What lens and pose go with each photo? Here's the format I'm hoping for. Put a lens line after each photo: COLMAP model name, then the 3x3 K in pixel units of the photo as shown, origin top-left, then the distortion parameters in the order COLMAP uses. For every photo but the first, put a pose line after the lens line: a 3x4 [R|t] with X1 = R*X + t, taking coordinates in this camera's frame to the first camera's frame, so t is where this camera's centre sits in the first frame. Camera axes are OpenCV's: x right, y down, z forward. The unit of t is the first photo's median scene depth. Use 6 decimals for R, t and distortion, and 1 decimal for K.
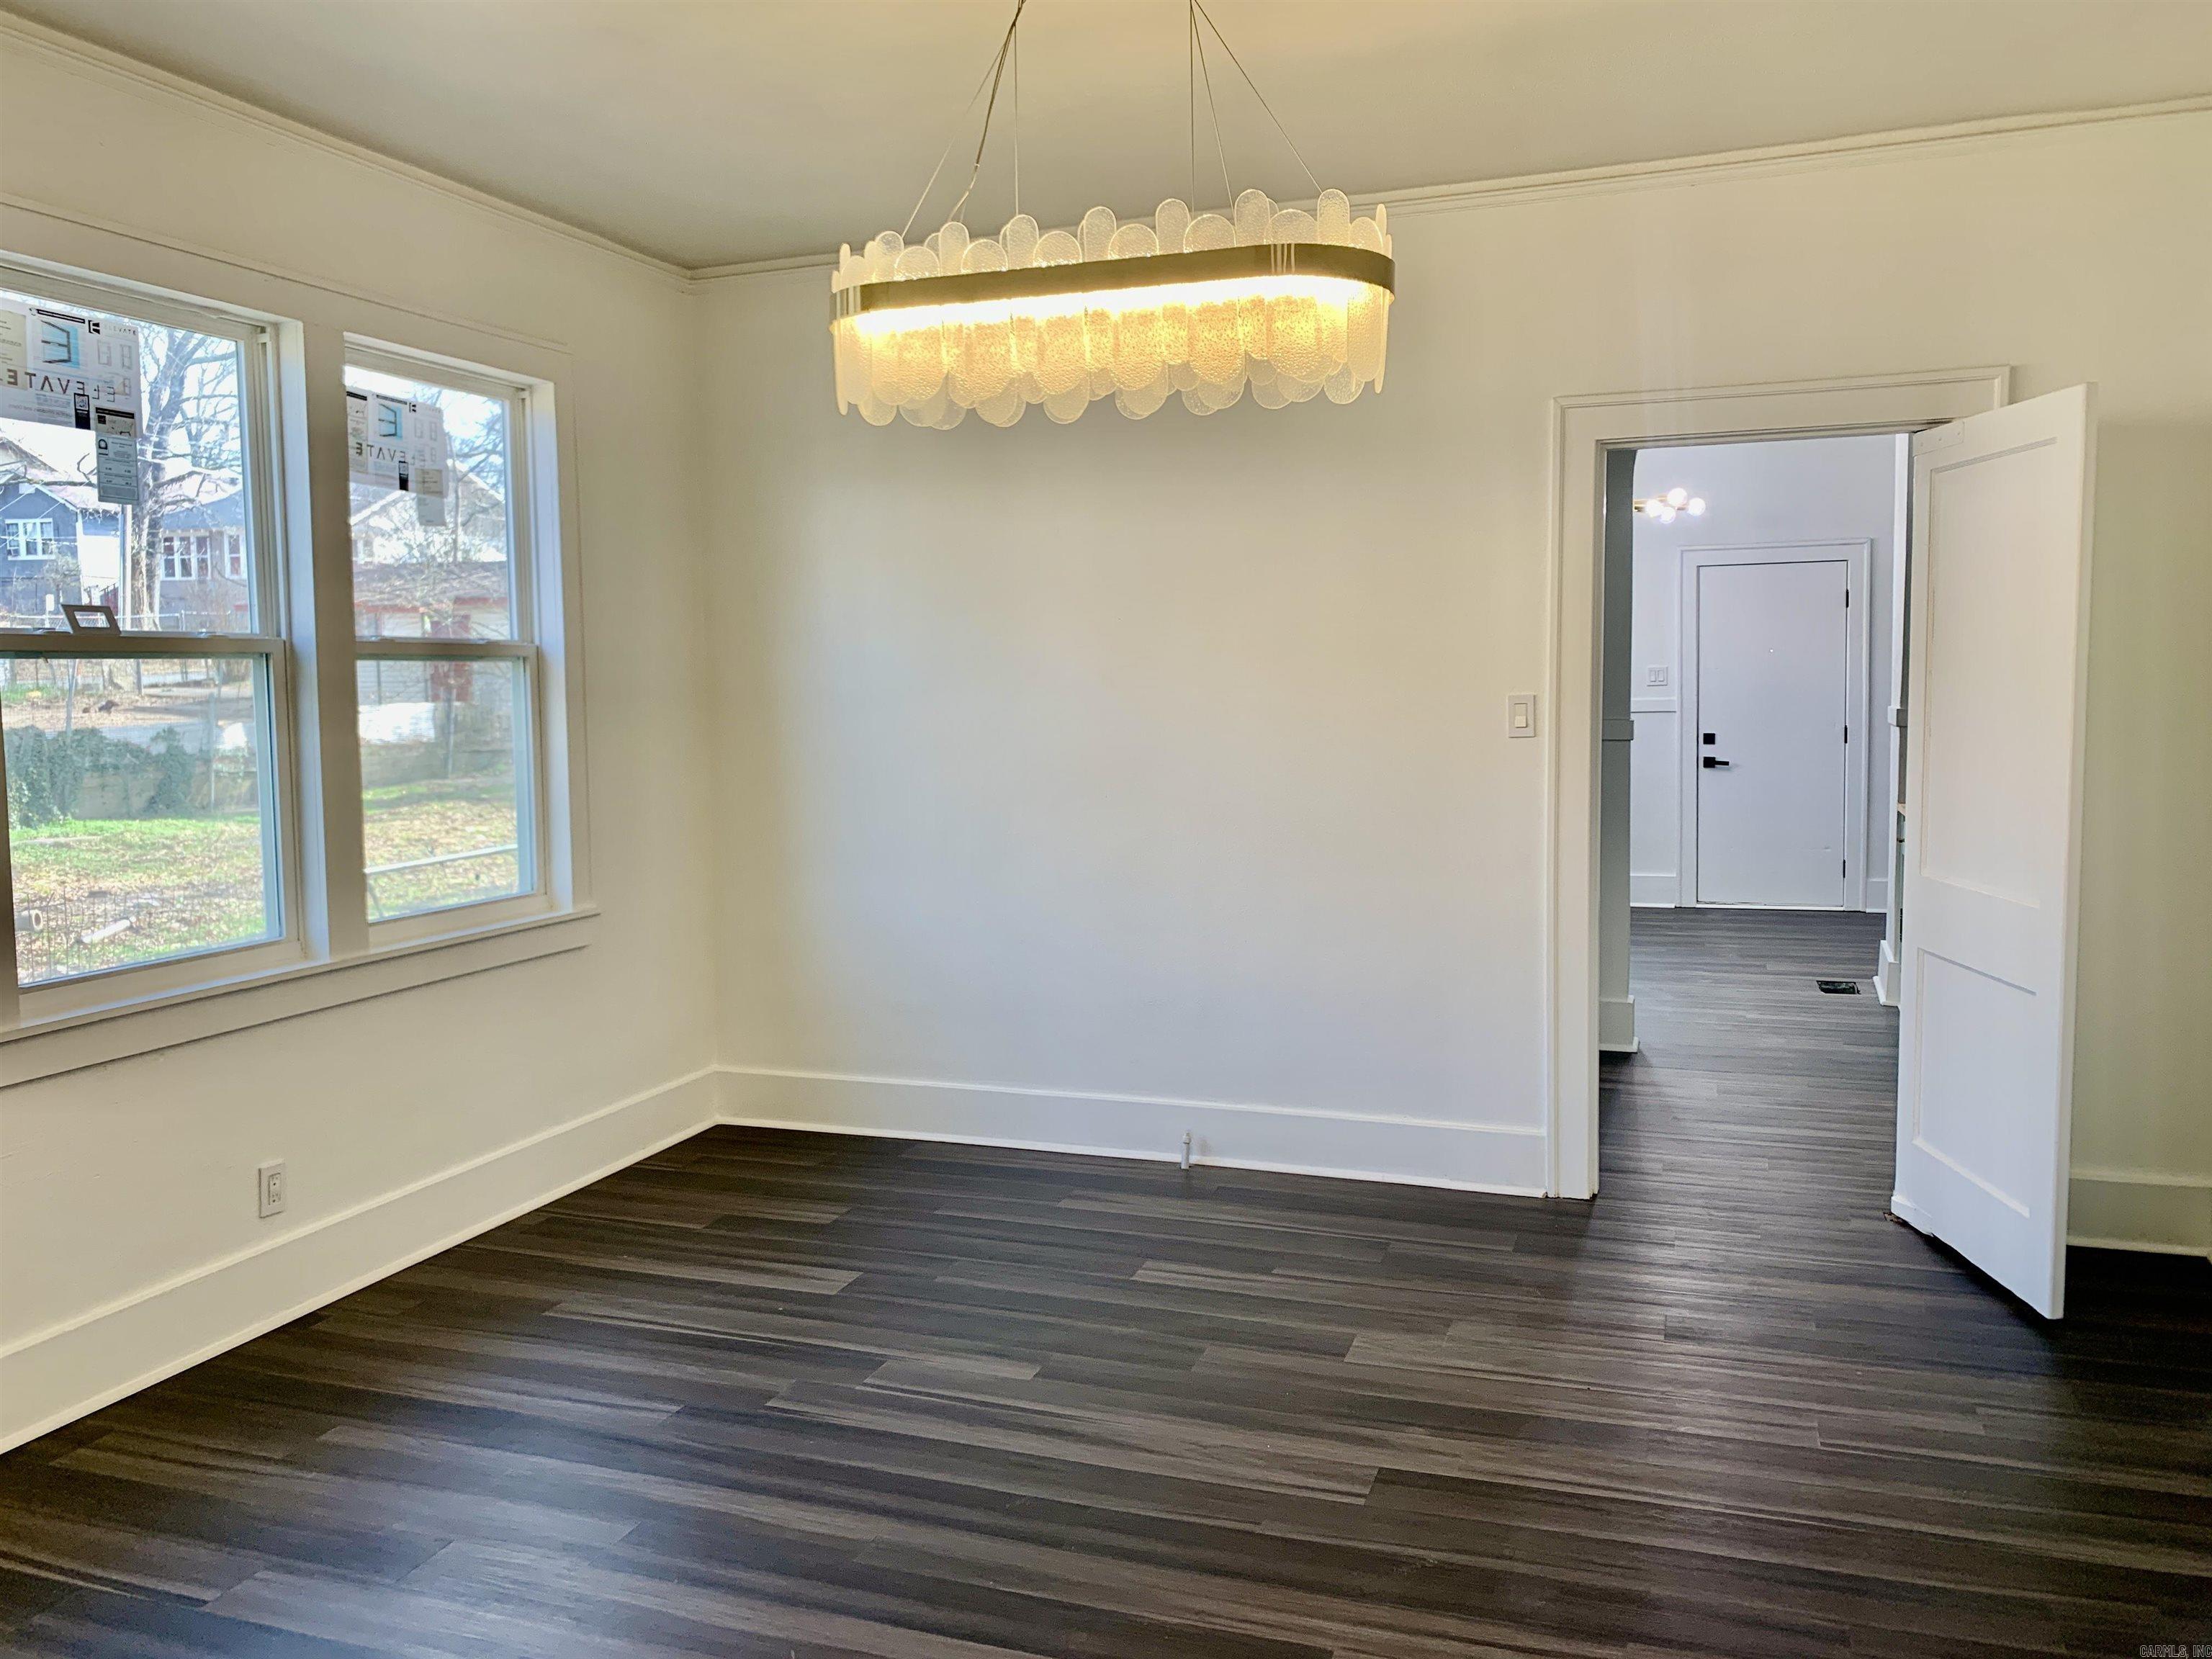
lens RADIAL K [[1706.8, 0, 1113.3], [0, 1706.8, 807.7], [0, 0, 1]] dist [0.011284, -0.002564]
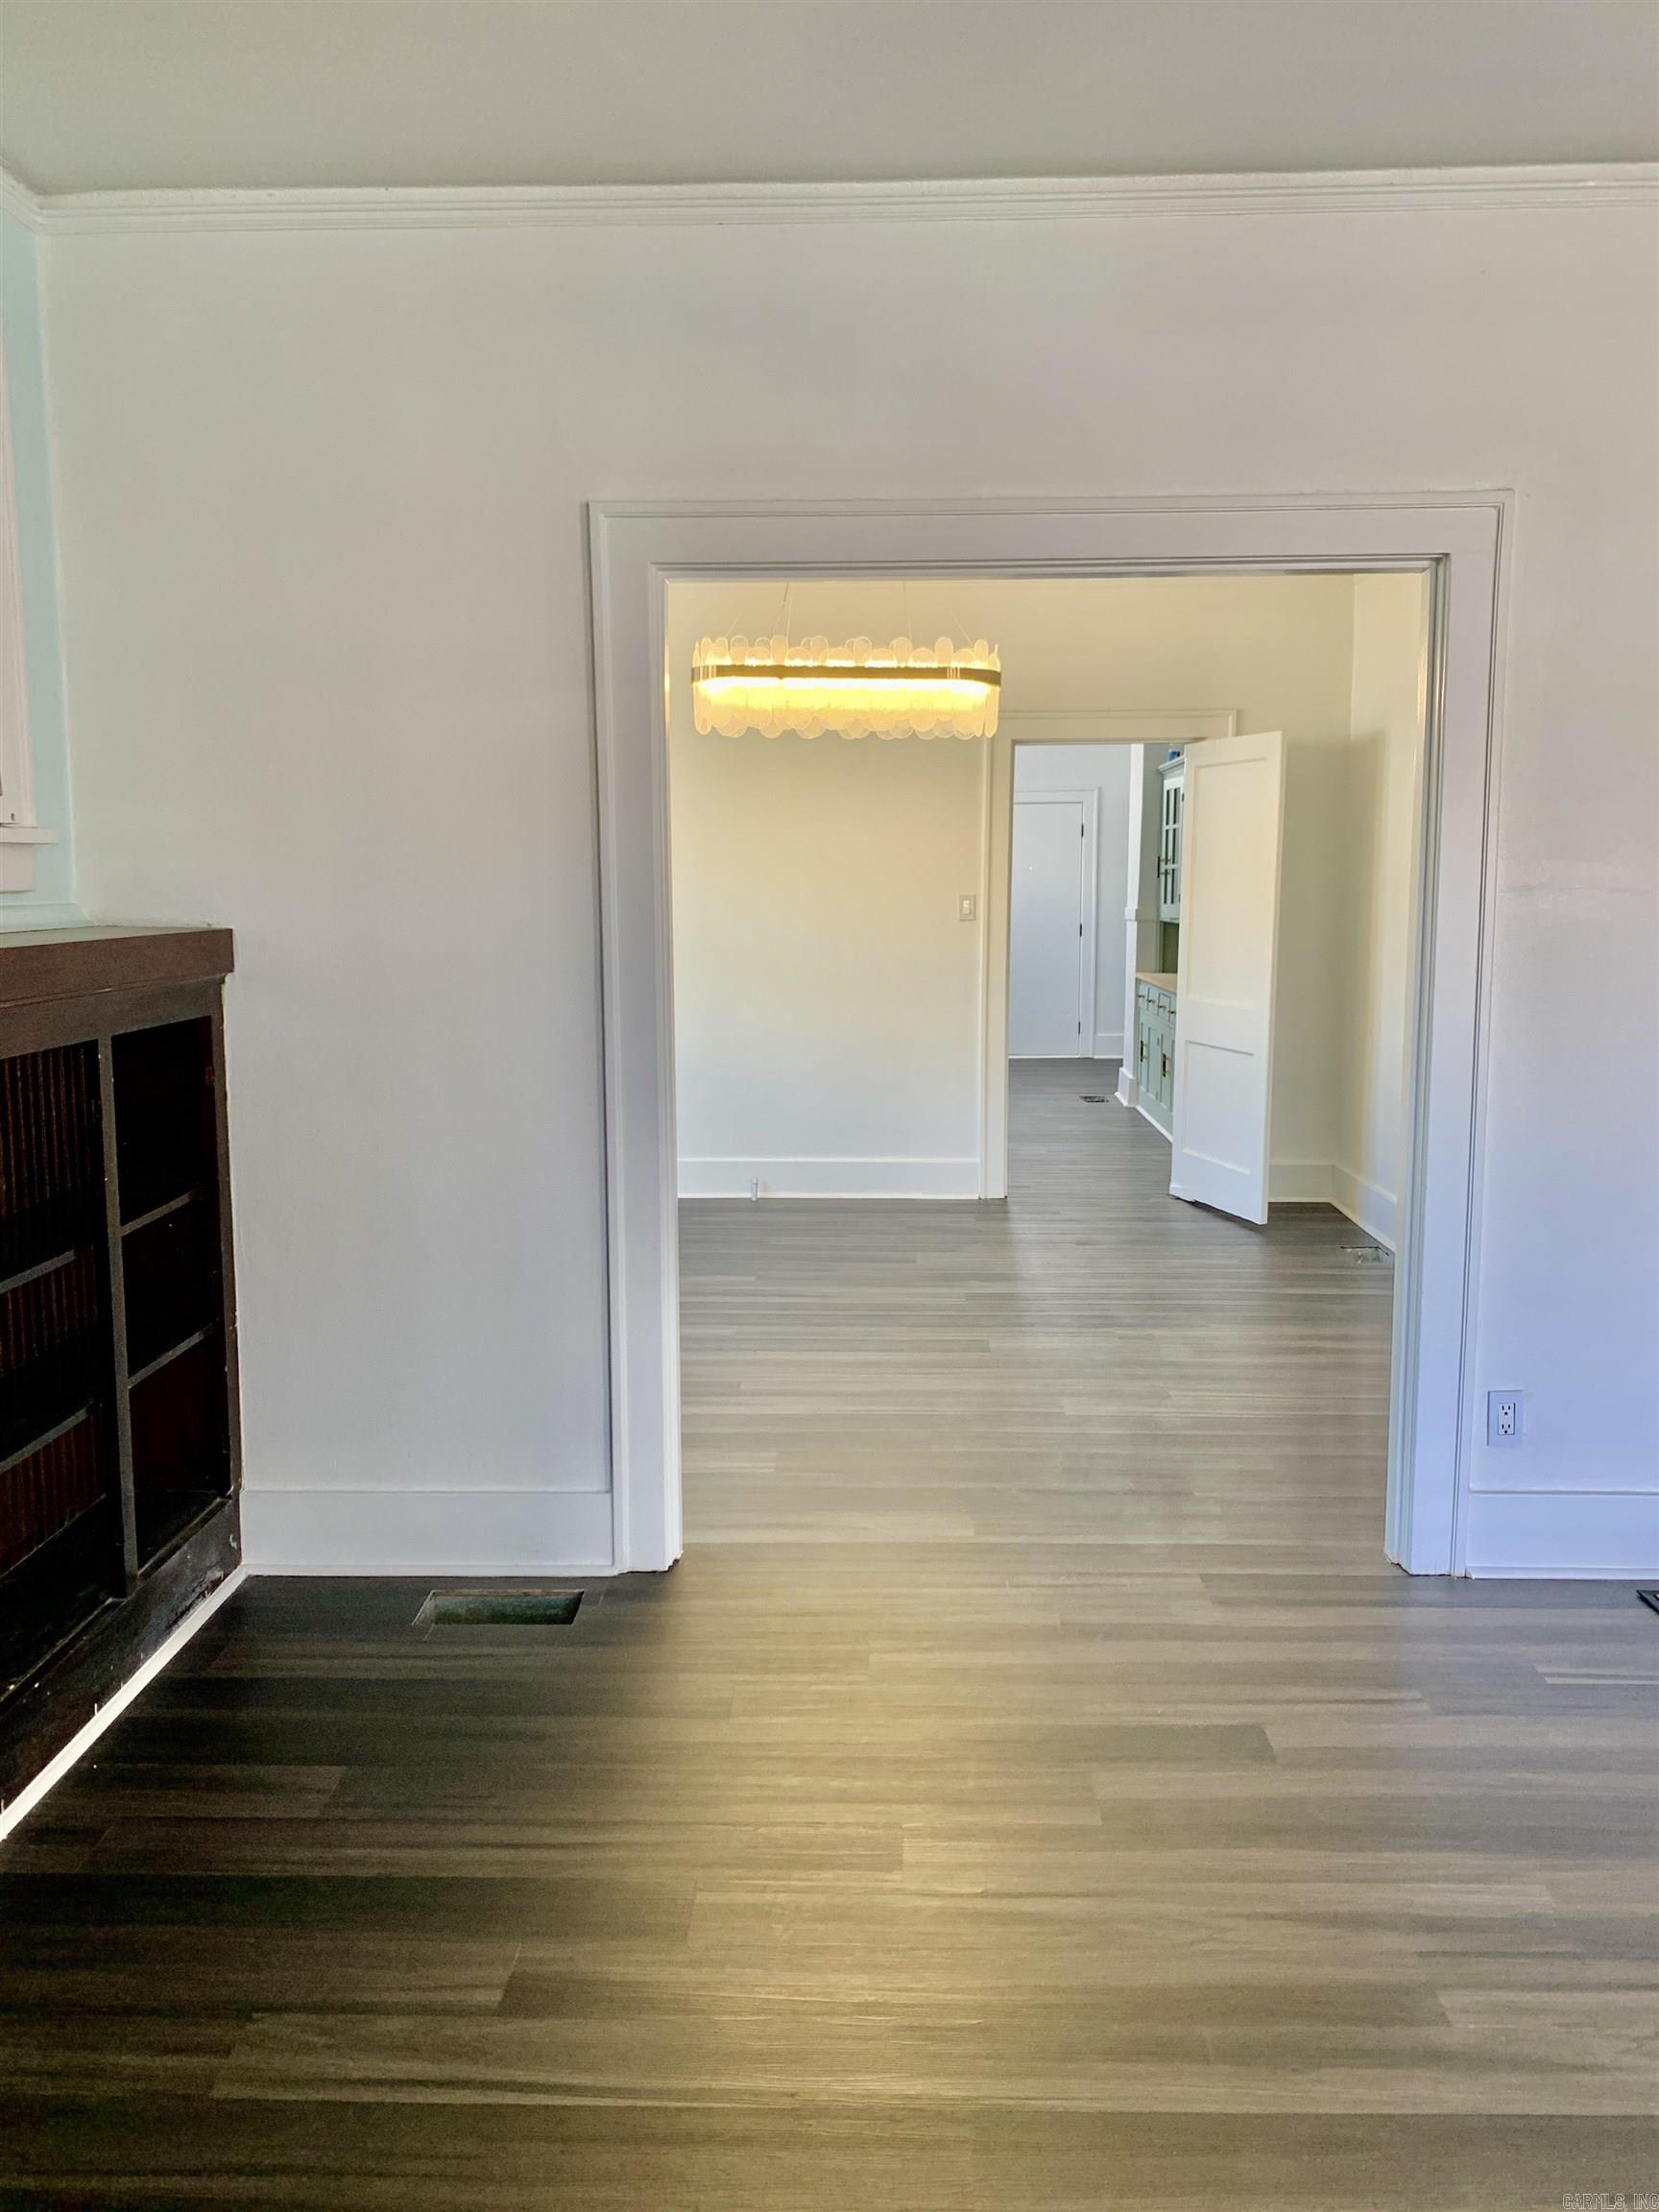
lens RADIAL K [[1706.8, 0, 819.5], [0, 1706.8, 1112.4], [0, 0, 1]] dist [0.011284, -0.002564]
pose [[0.952910, -0.030355, 0.301731, -0.500869], [0.014192, 0.998351, 0.055616, 0.063377], [-0.302921, -0.048715, 0.951770, -0.668513]]
